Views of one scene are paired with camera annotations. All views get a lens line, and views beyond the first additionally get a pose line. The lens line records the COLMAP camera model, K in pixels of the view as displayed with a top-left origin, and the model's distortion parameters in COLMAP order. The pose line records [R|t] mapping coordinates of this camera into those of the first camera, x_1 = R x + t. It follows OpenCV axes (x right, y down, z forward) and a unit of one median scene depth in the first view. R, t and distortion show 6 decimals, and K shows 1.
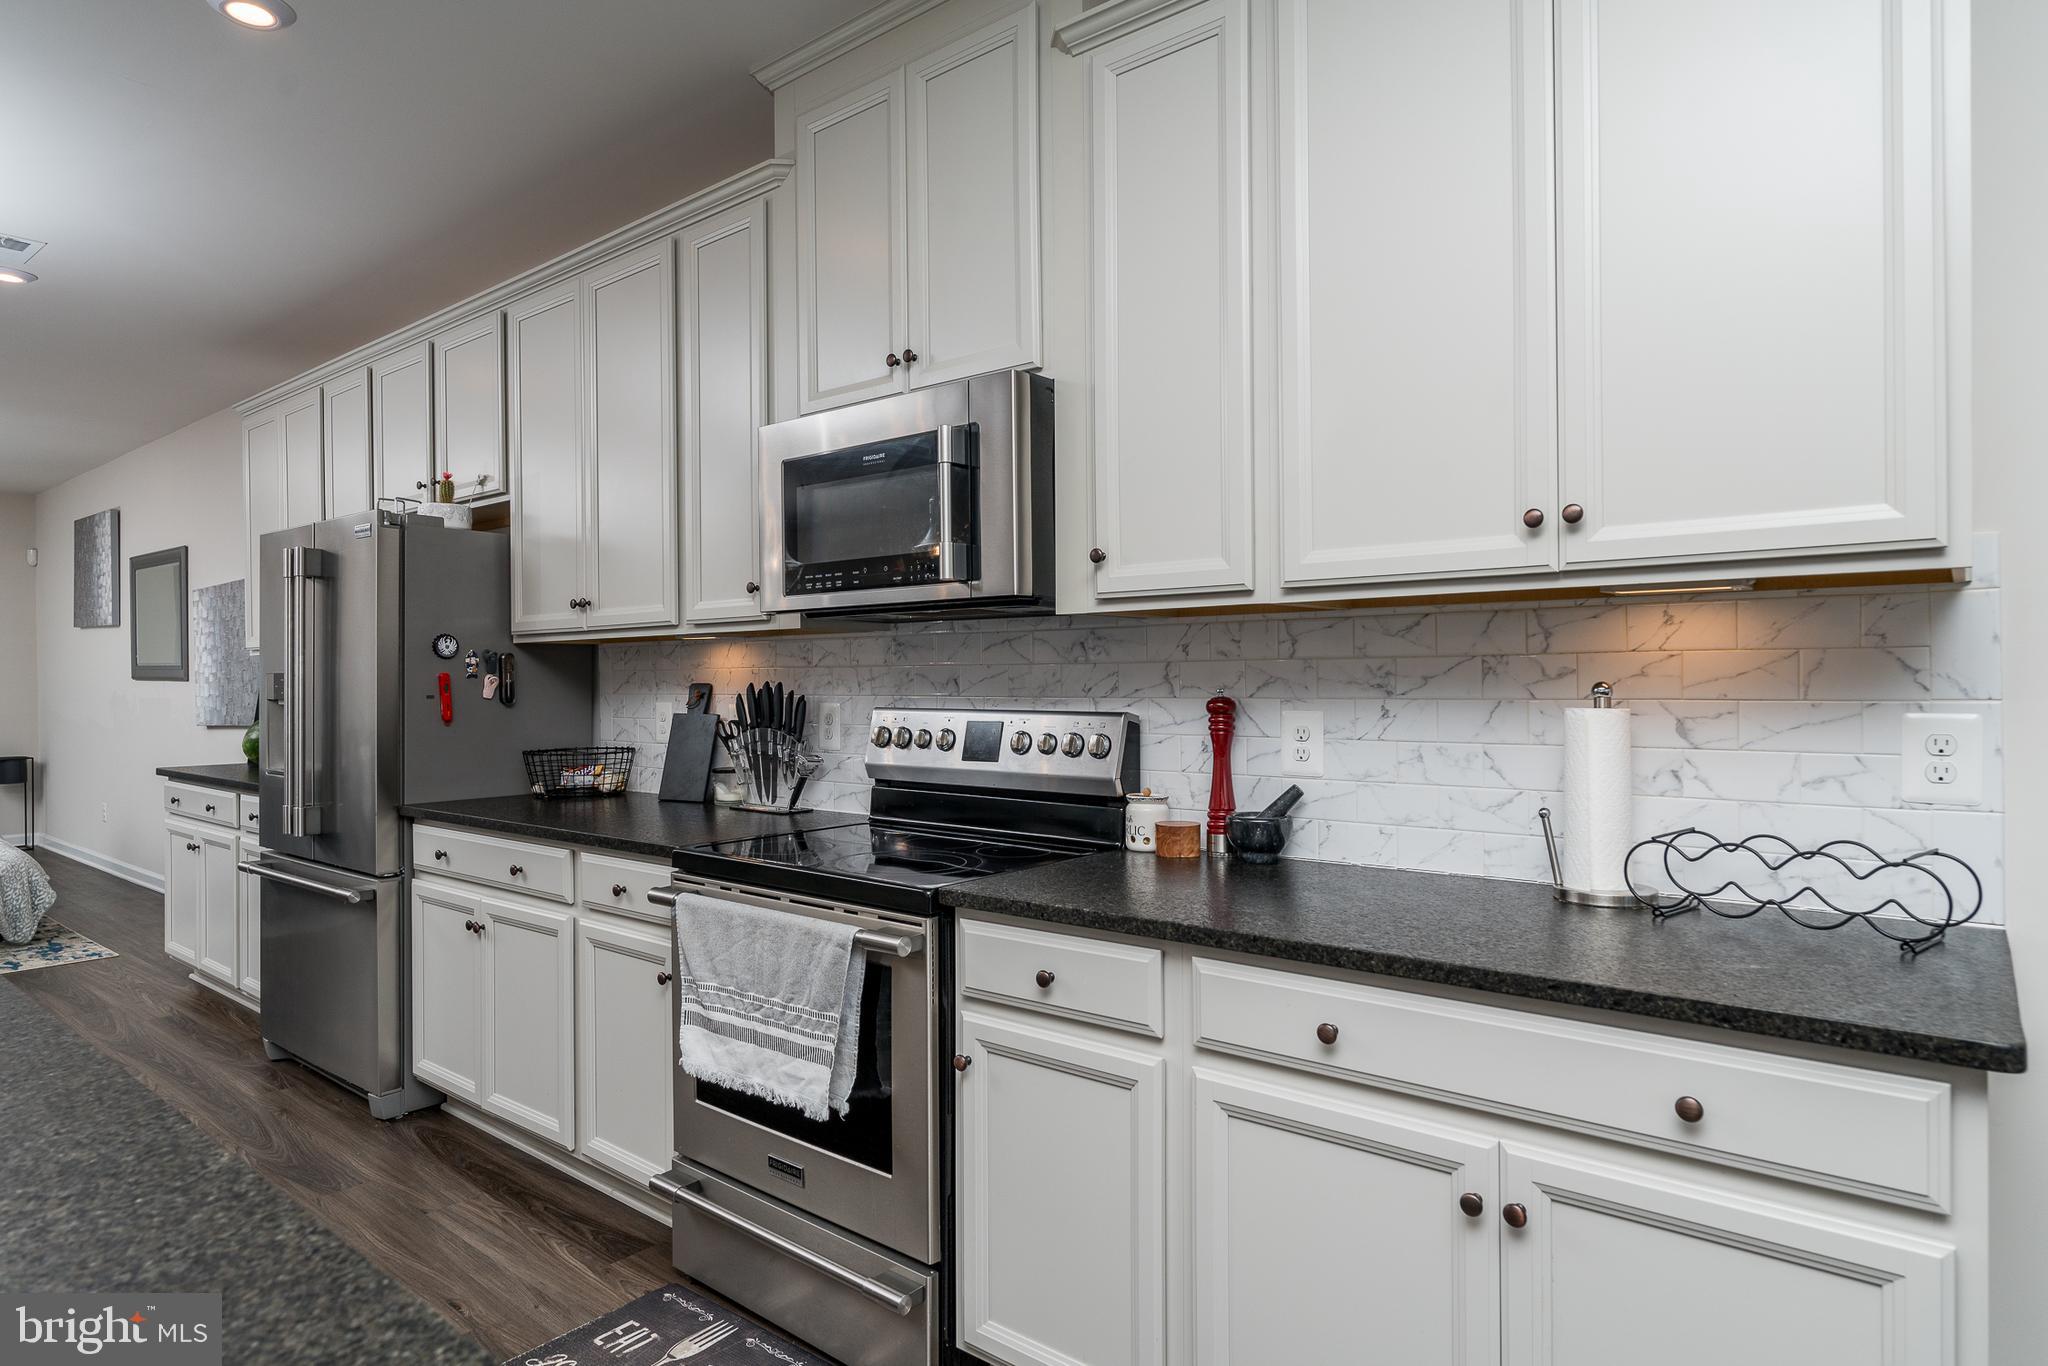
lens RADIAL K [[1152.2, 0, 1024.0], [0, 1152.2, 683.0], [0, 0, 1]] dist [-0.005162, 0.000614]
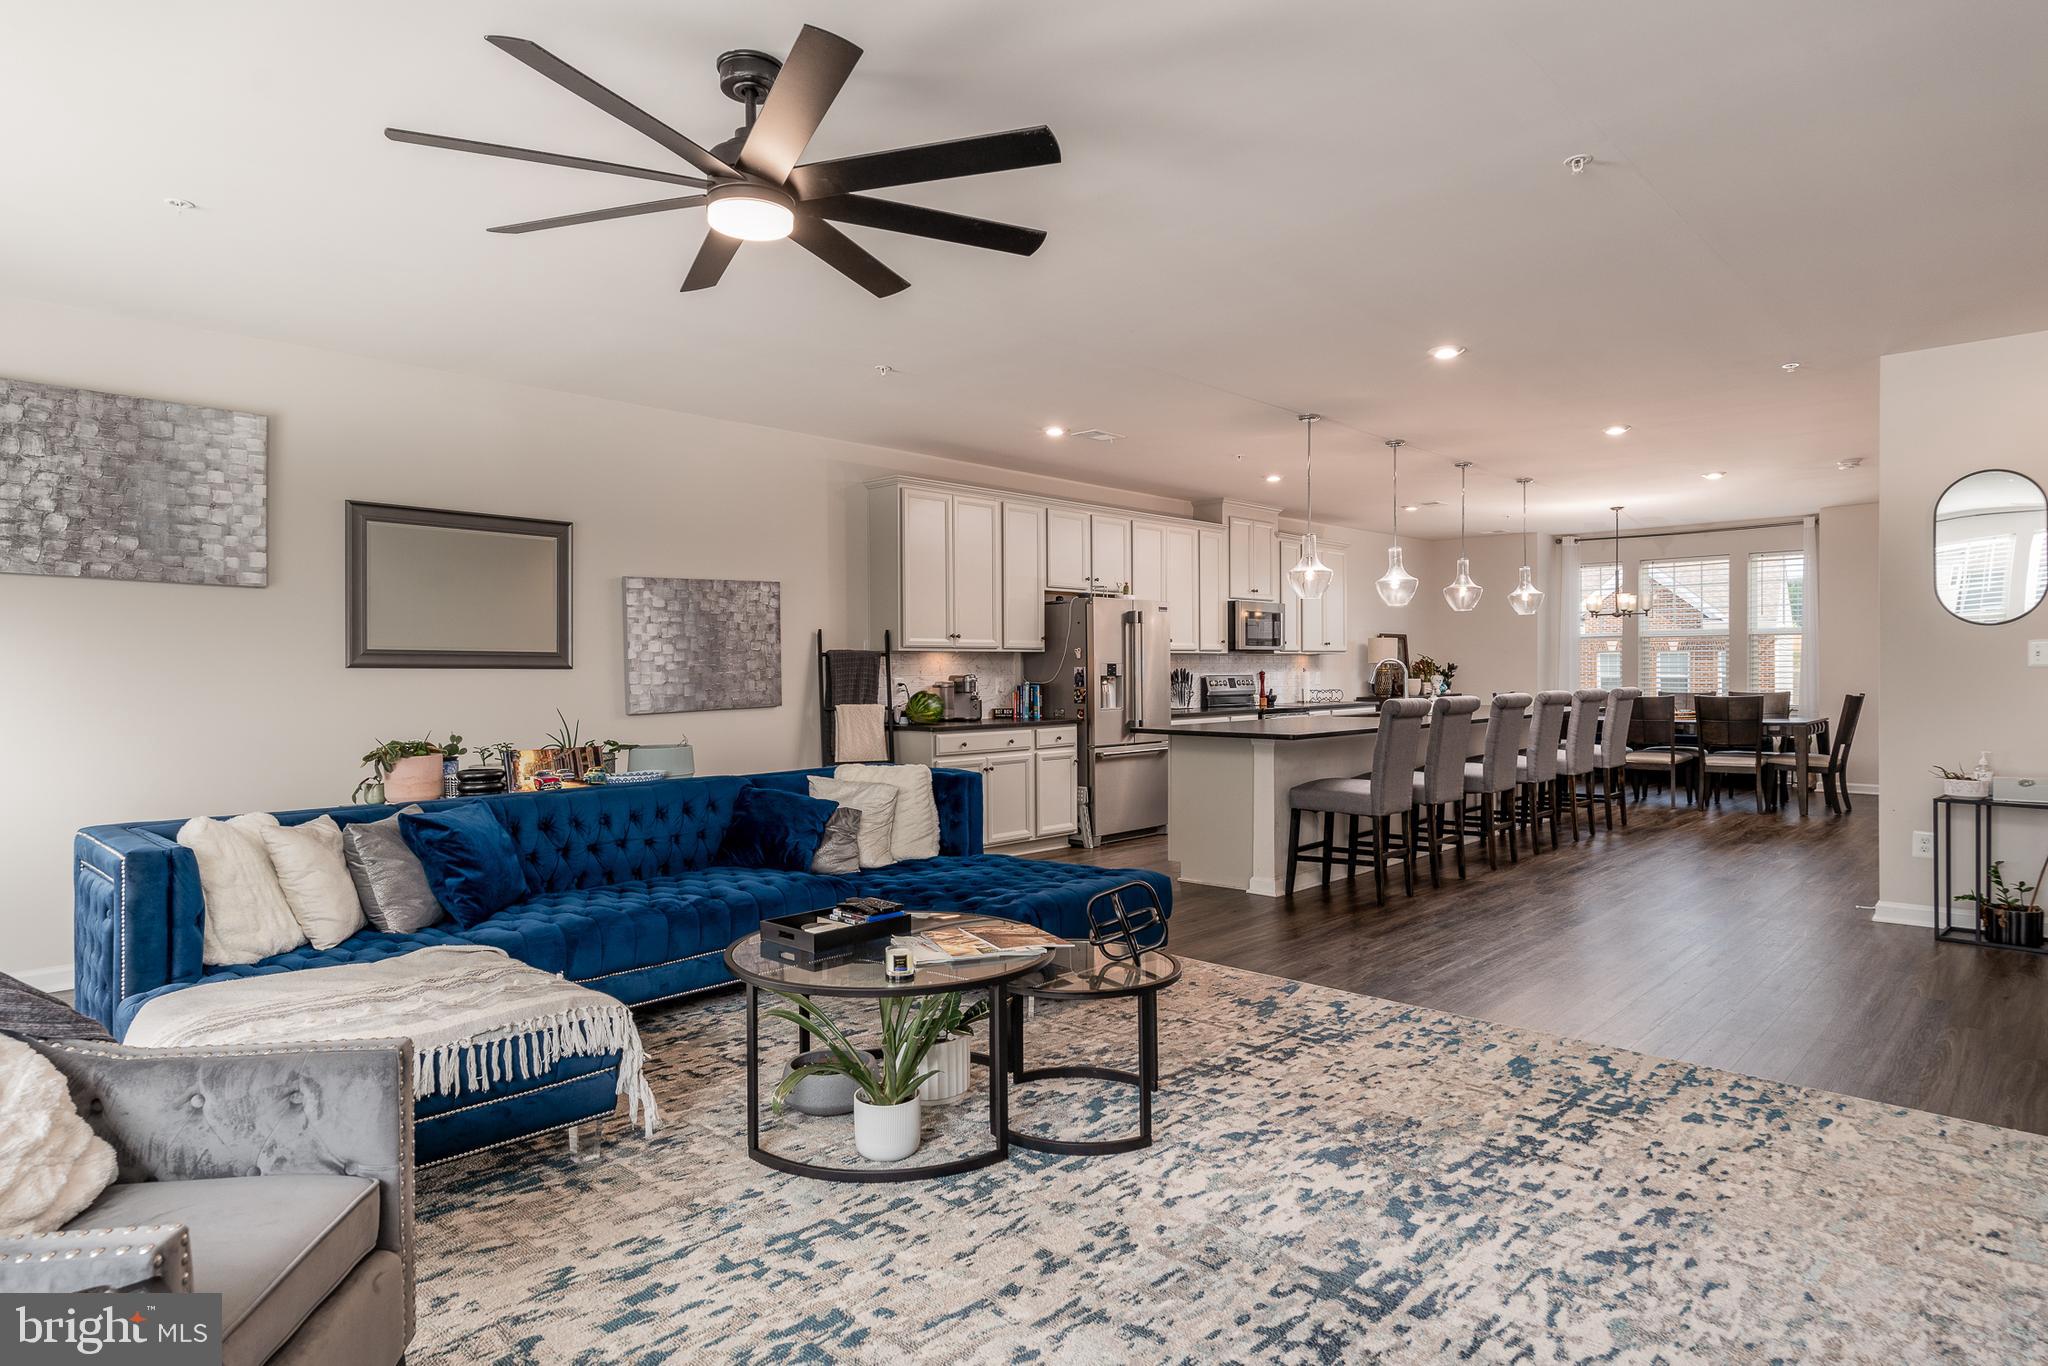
lens RADIAL K [[1152.2, 0, 1024.0], [0, 1152.2, 683.0], [0, 0, 1]] dist [-0.005162, 0.000614]
pose [[0.071918, -0.009324, 0.997367, -3.702329], [0.009850, 0.999914, 0.008638, 0.009403], [-0.997362, 0.009203, 0.072004, 1.308603]]
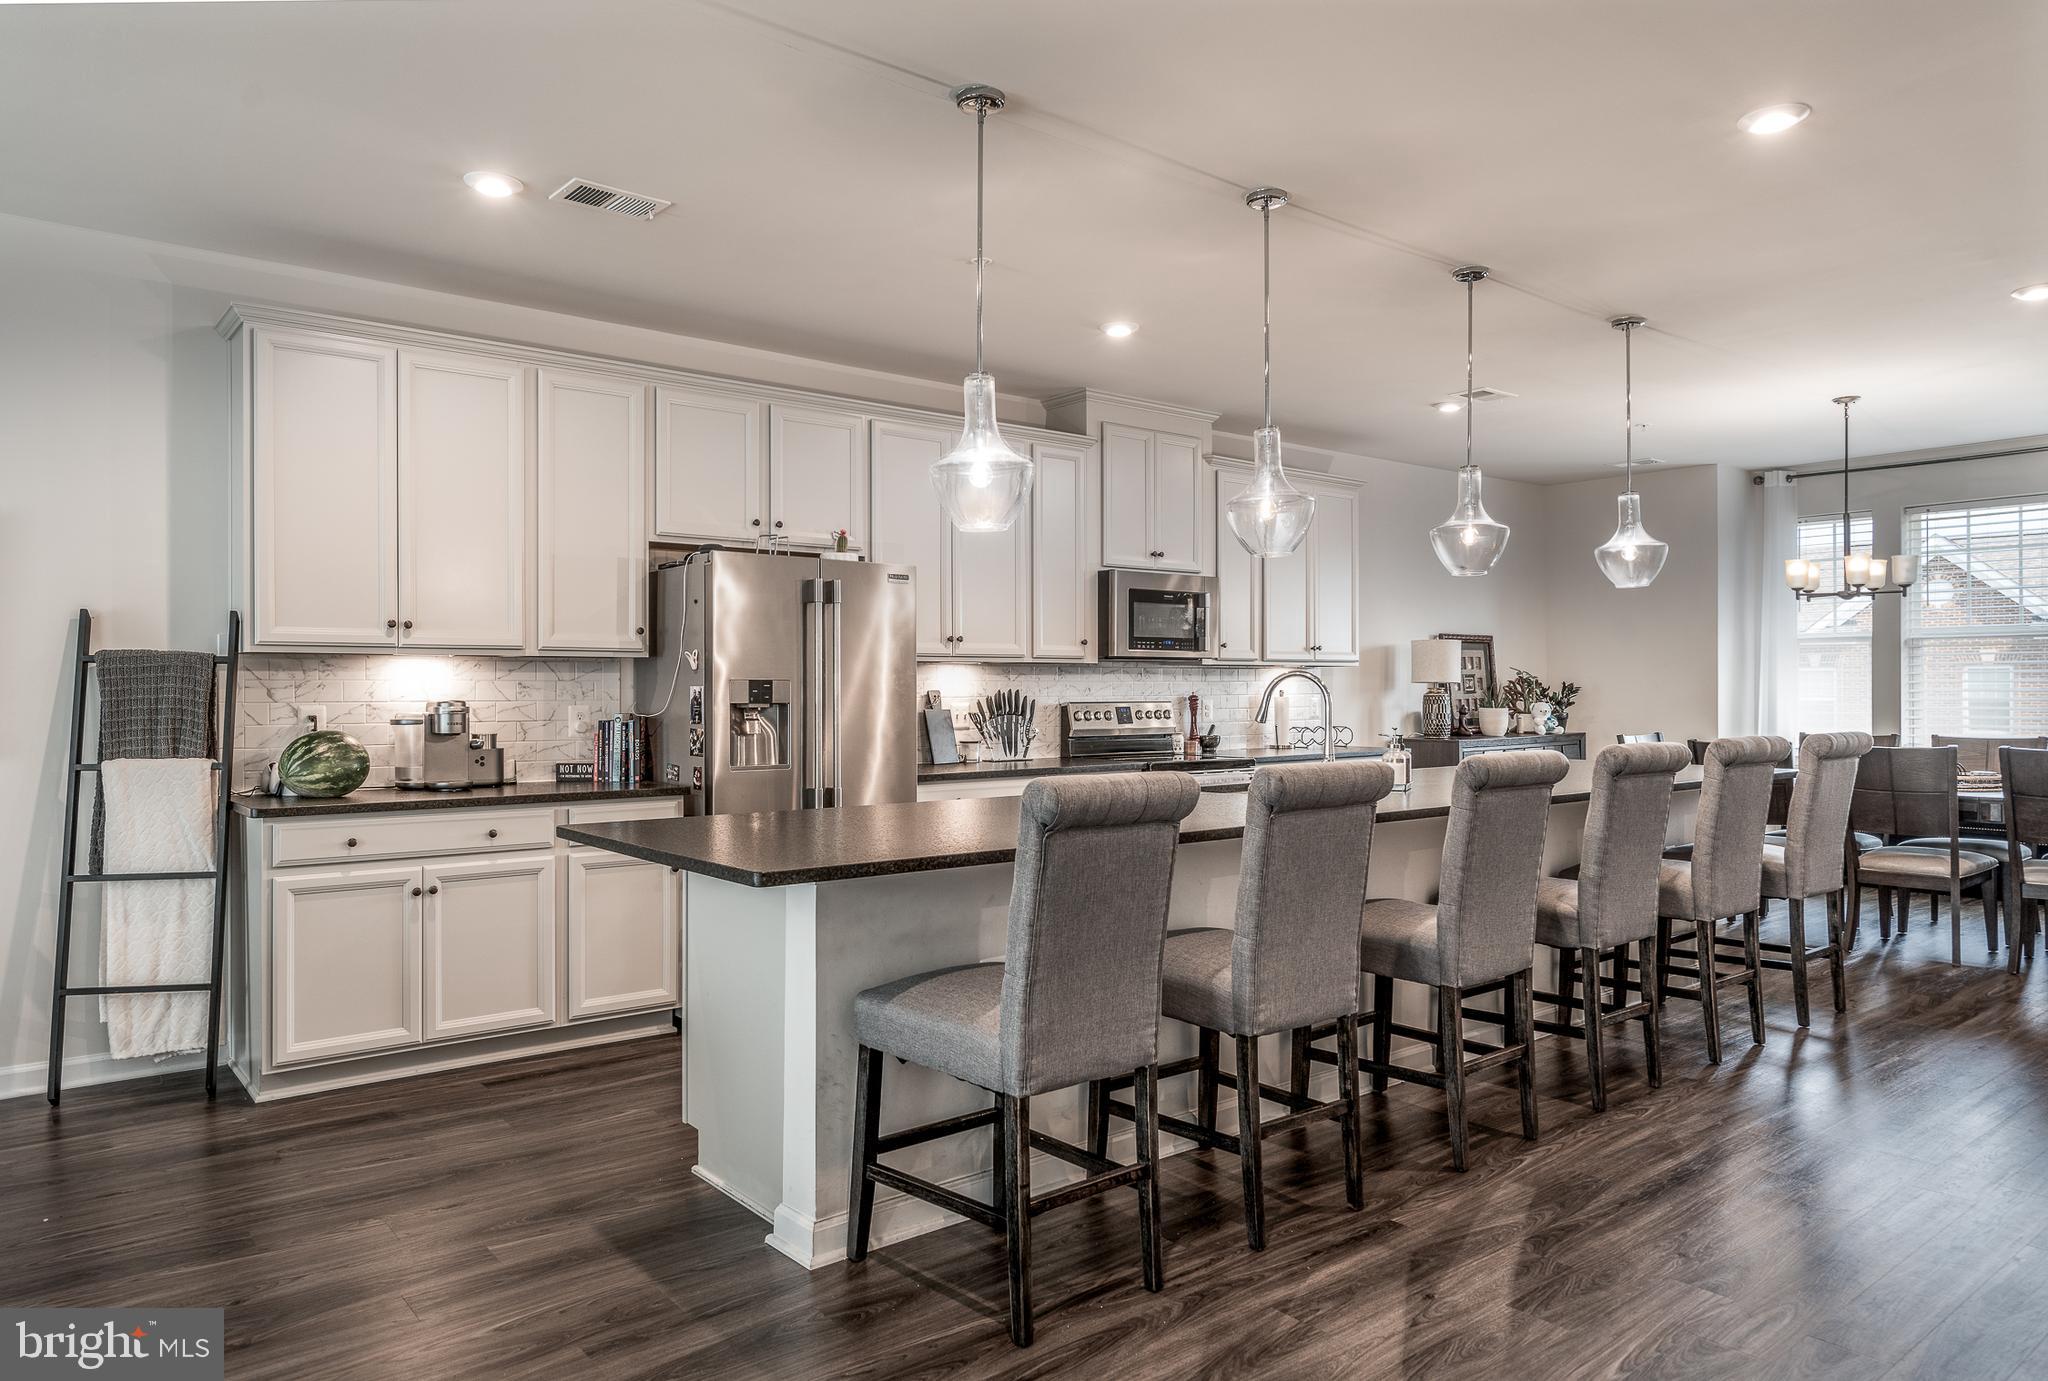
lens RADIAL K [[1288.8, 0, 1024.0], [0, 1288.8, 690.5], [0, 0, 1]] dist [0.001186, -0.000056]
pose [[0.201969, 0.002640, 0.979388, -2.360436], [0.004516, 0.999983, -0.003627, 0.009762], [-0.979382, 0.005155, 0.201953, 0.616862]]
